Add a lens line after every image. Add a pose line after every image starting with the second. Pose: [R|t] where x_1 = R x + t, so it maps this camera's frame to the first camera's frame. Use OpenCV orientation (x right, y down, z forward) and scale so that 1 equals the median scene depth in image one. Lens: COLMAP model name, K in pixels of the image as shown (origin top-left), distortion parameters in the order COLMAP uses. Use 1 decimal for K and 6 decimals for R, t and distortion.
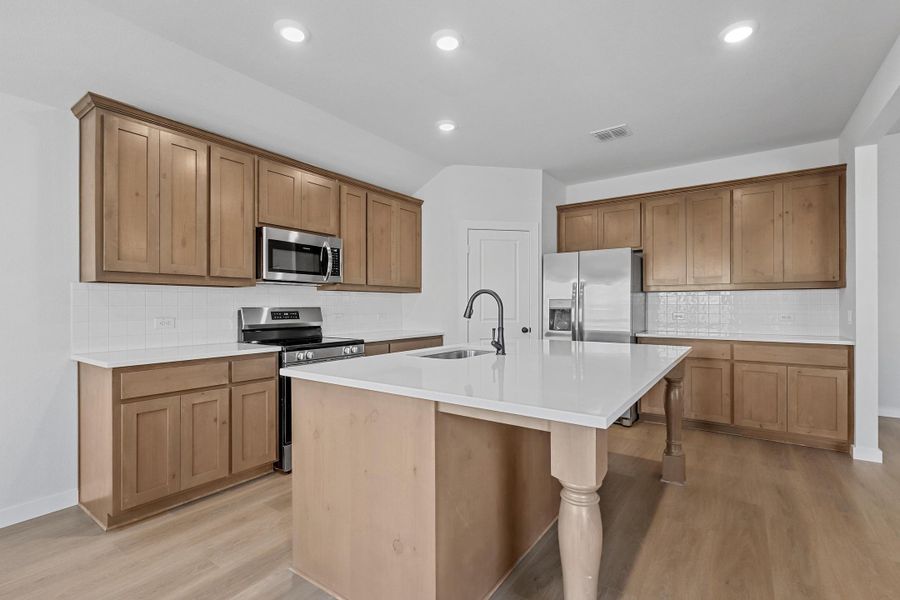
lens RADIAL K [[409.1, 0, 452.4], [0, 409.1, 304.9], [0, 0, 1]] dist [-0.001018, 0.000198]
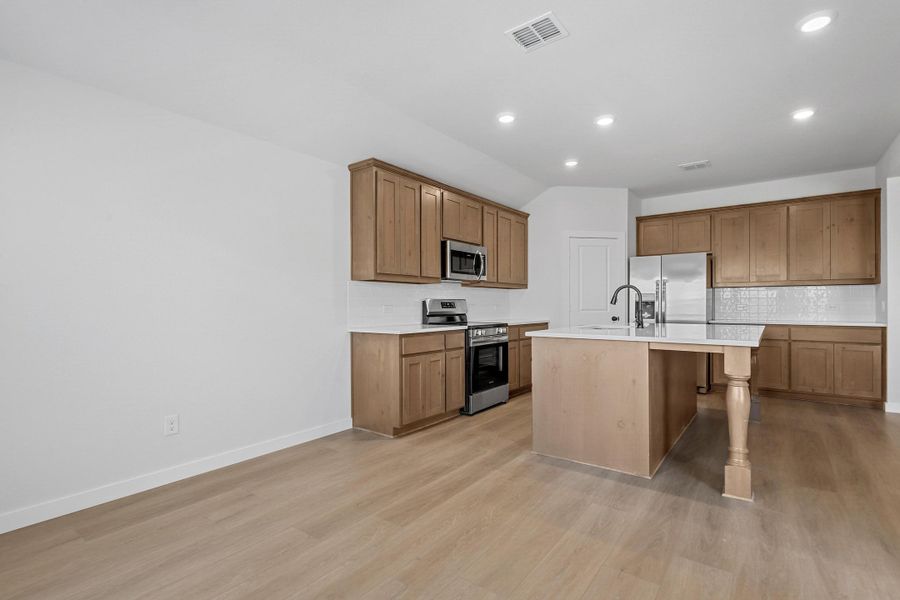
lens RADIAL K [[429.2, 0, 451.8], [0, 429.2, 303.2], [0, 0, 1]] dist [-0.003531, 0.002071]
pose [[0.999507, -0.000168, -0.031410, -0.341473], [0.000107, 0.999998, -0.001944, 0.021685], [0.031410, 0.001940, 0.999505, -0.387445]]
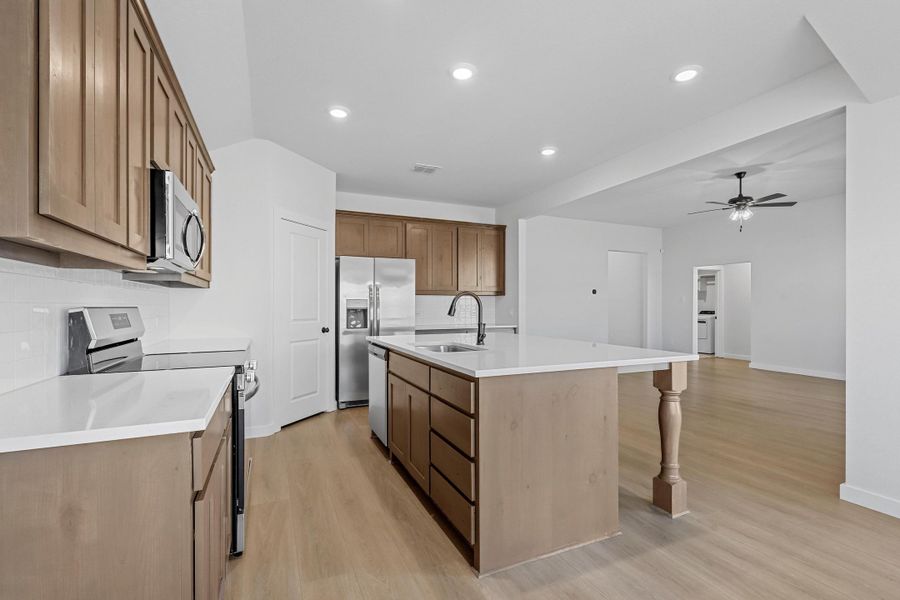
lens RADIAL K [[409.1, 0, 450.9], [0, 409.1, 302.8], [0, 0, 1]] dist [-0.001018, 0.000198]
pose [[0.513753, 0.009013, 0.857891, -0.647728], [-0.001921, 0.999954, -0.009355, 0.004490], [-0.857936, 0.003158, 0.513747, 0.288634]]
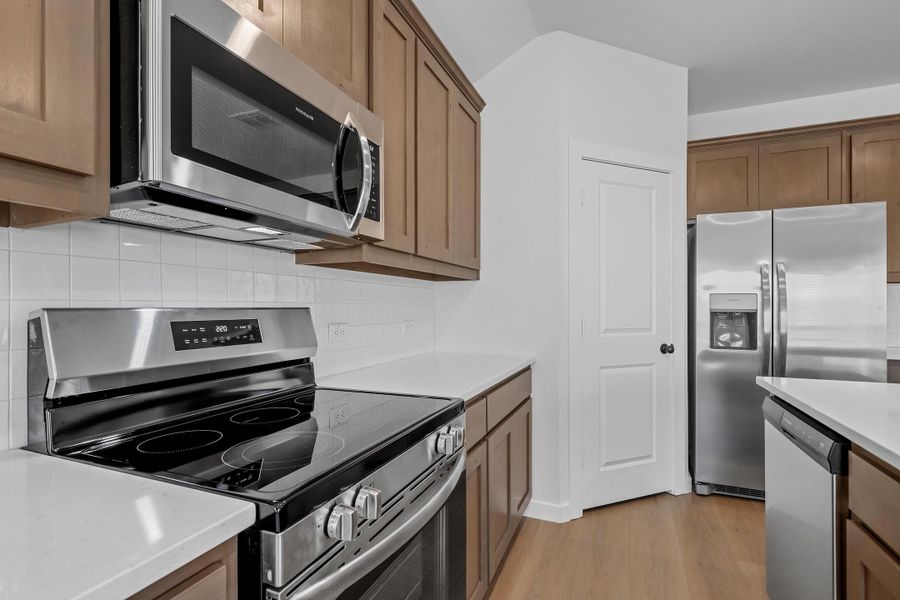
lens RADIAL K [[429.2, 0, 451.6], [0, 429.2, 305.4], [0, 0, 1]] dist [-0.003531, 0.002071]
pose [[0.975765, 0.002921, 0.218803, -0.296769], [-0.002486, 0.999994, -0.002263, 0.004324], [-0.218808, 0.001664, 0.975767, 0.620391]]
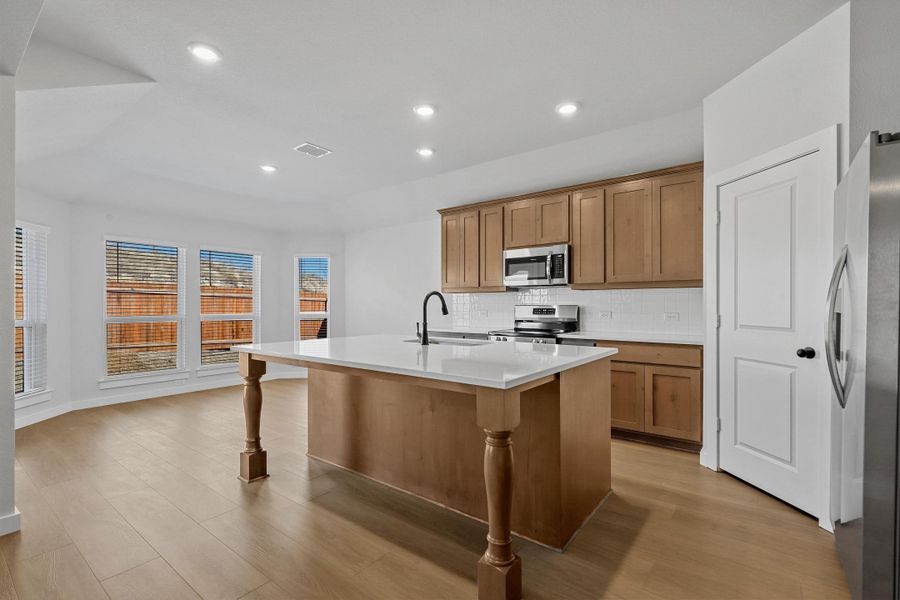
lens RADIAL K [[409.1, 0, 443.3], [0, 409.1, 302.2], [0, 0, 1]] dist [-0.001018, 0.000198]
pose [[-0.050831, -0.001220, -0.998707, 0.875367], [0.004118, 0.999990, -0.001431, -0.002134], [0.998699, -0.004185, -0.050825, 0.733963]]
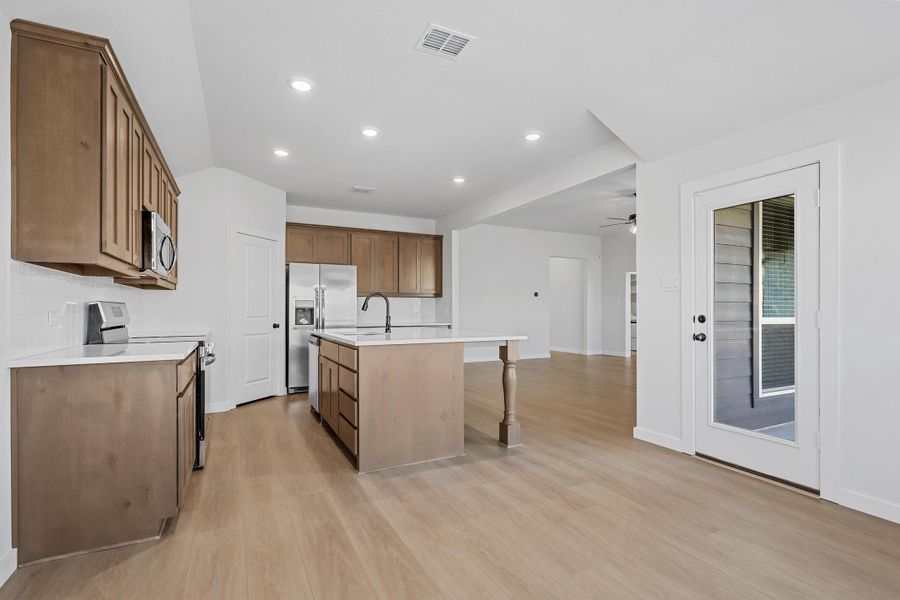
lens RADIAL K [[429.2, 0, 453.0], [0, 429.2, 305.5], [0, 0, 1]] dist [-0.003531, 0.002071]
pose [[0.466585, 0.011964, 0.884396, -0.841836], [-0.000644, 0.999913, -0.013187, 0.023434], [-0.884476, 0.005584, 0.466552, -0.023809]]
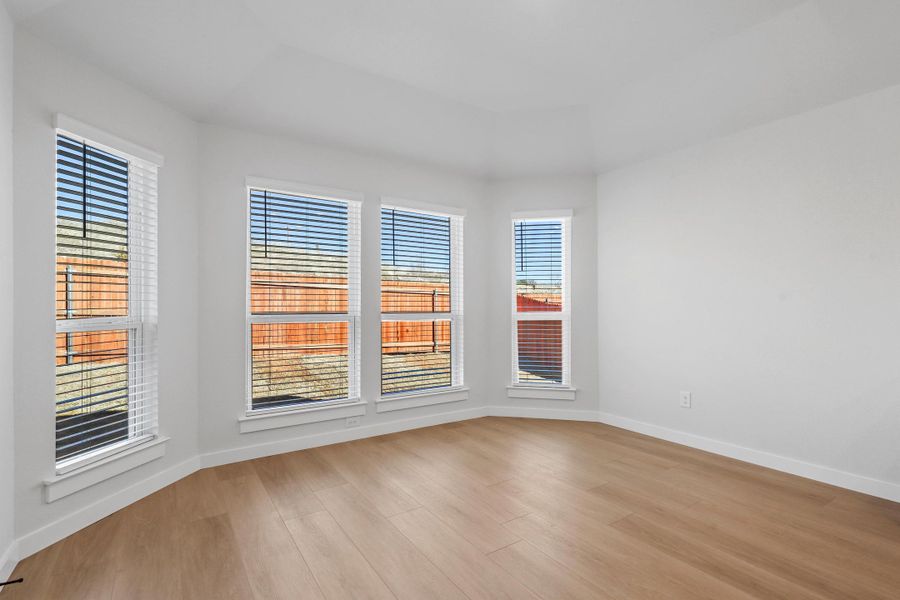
lens RADIAL K [[429.2, 0, 448.6], [0, 429.2, 293.3], [0, 0, 1]] dist [-0.003531, 0.002071]
pose [[-0.365045, -0.018378, -0.930808, 0.217856], [0.006283, 0.999734, -0.022203, 0.019386], [0.930969, -0.013953, -0.364832, 0.222756]]
